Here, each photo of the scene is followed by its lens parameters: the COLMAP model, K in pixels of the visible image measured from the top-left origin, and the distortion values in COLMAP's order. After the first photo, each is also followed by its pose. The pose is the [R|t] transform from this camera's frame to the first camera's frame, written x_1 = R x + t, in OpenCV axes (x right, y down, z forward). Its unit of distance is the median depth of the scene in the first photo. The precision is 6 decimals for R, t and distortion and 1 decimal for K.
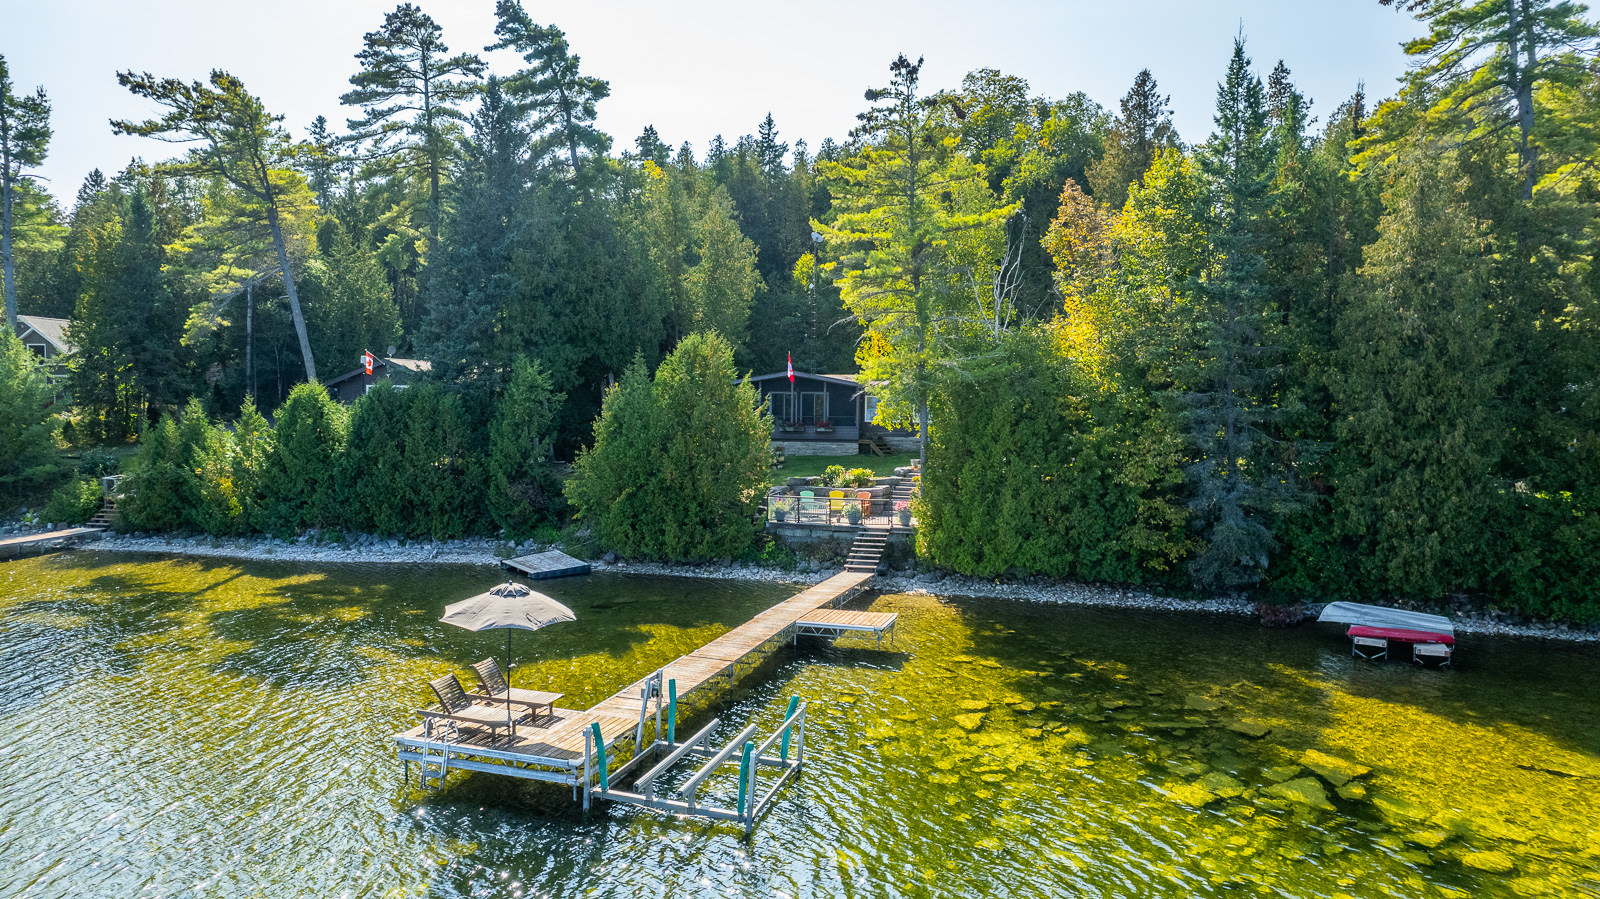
lens RADIAL K [[1091.2, 0, 804.3], [0, 1091.2, 450.2], [0, 0, 1]] dist [-0.009469, -0.000604]
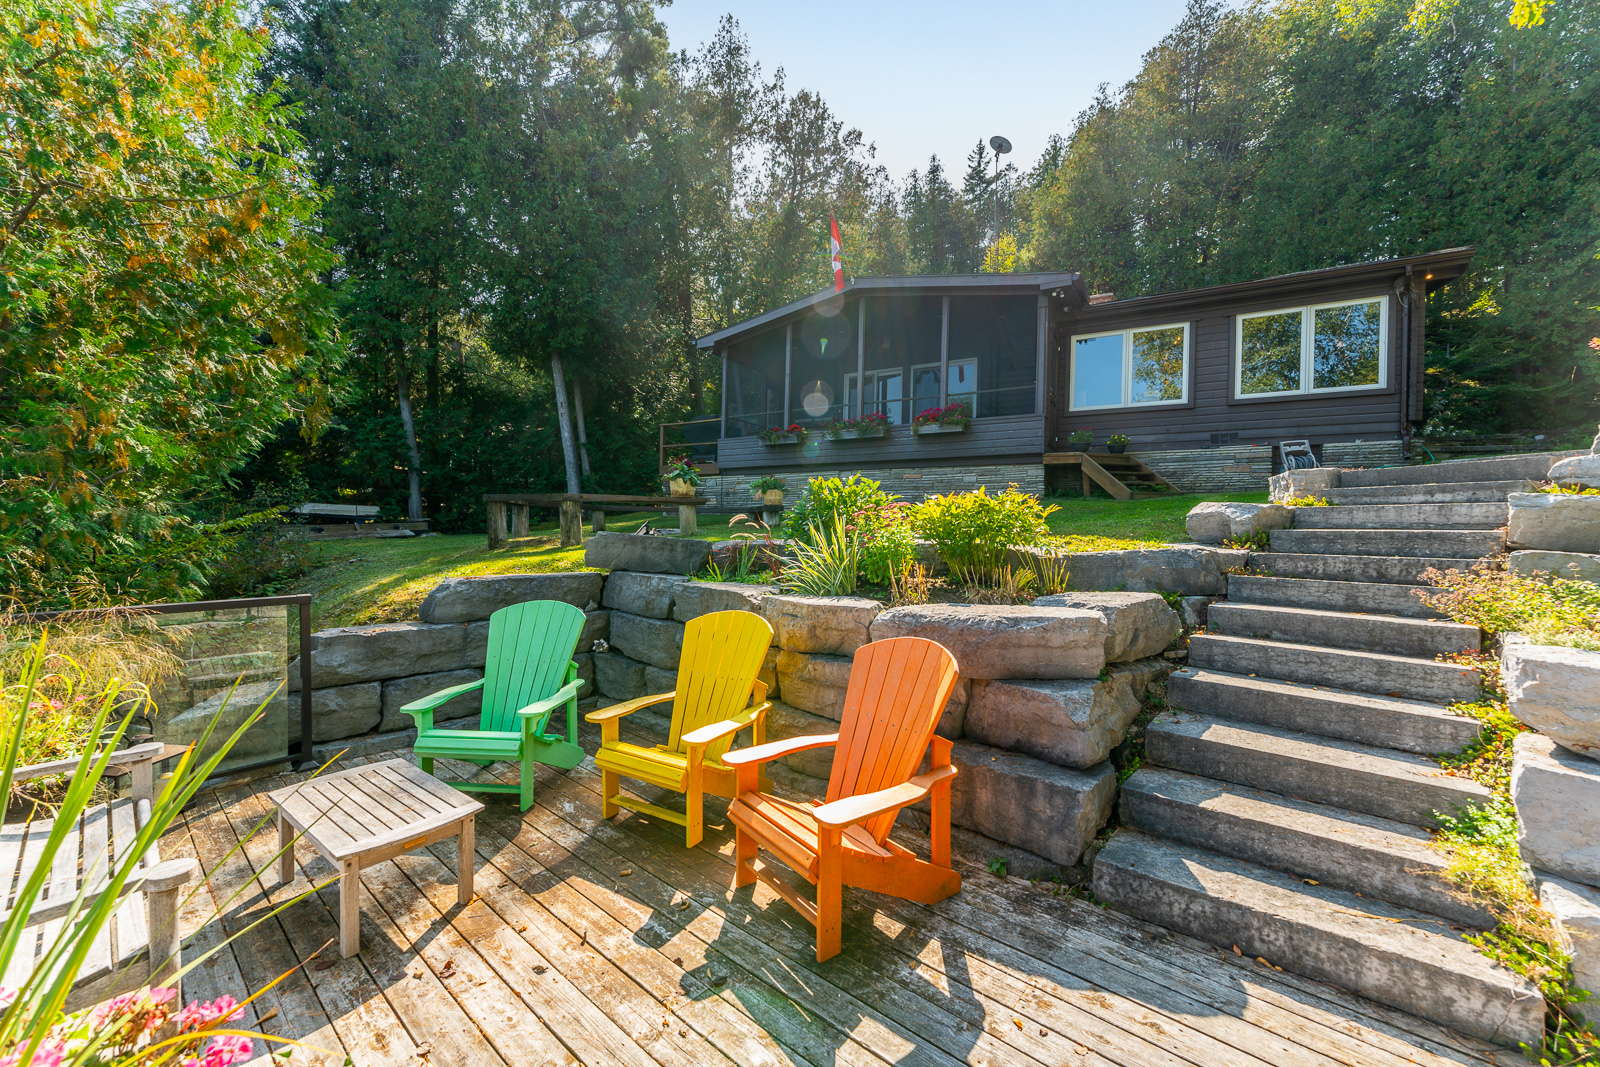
lens RADIAL K [[632.8, 0, 803.4], [0, 632.8, 533.4], [0, 0, 1]] dist [0.001119, -0.000127]
pose [[0.913759, 0.003195, -0.406243, 0.076486], [-0.028599, 0.997994, -0.056477, 0.033557], [0.405248, 0.063225, 0.912018, 1.006774]]
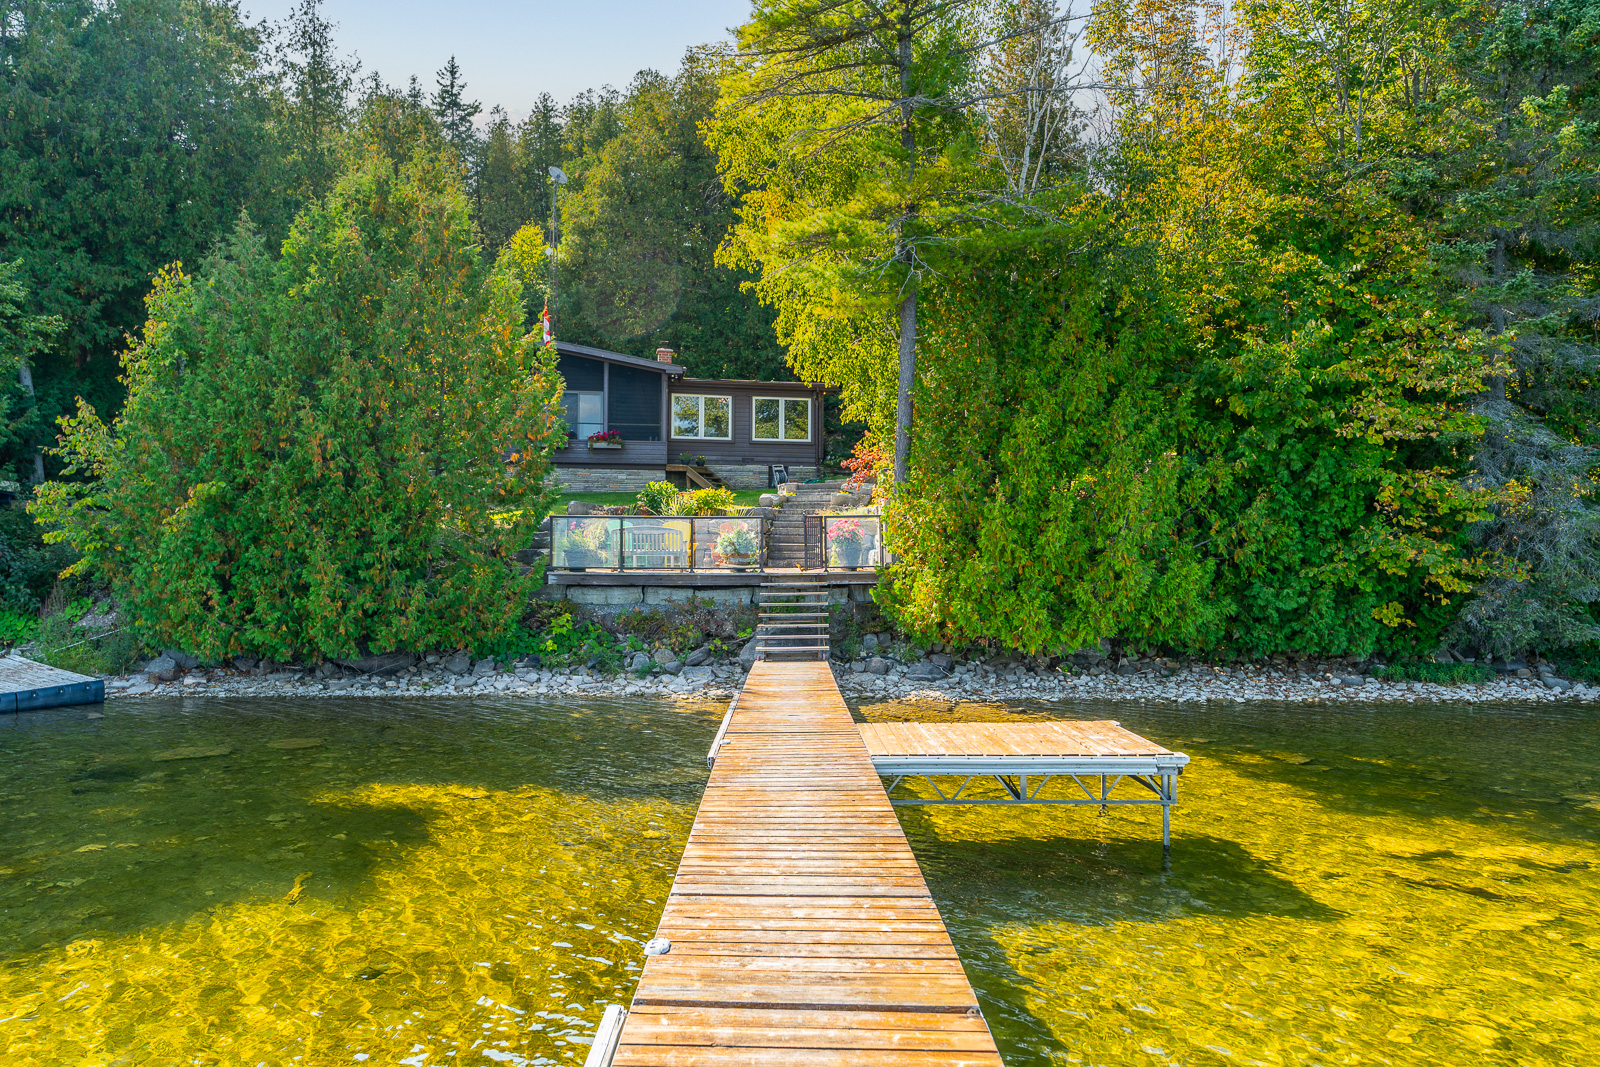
lens RADIAL K [[1145.5, 0, 787.1], [0, 1145.5, 536.6], [0, 0, 1]] dist [0.005669, 0.001865]
pose [[0.957449, -0.007116, 0.288515, -0.078077], [0.027563, 0.997381, -0.066867, 0.086788], [-0.287283, 0.071974, 0.955138, 0.523949]]
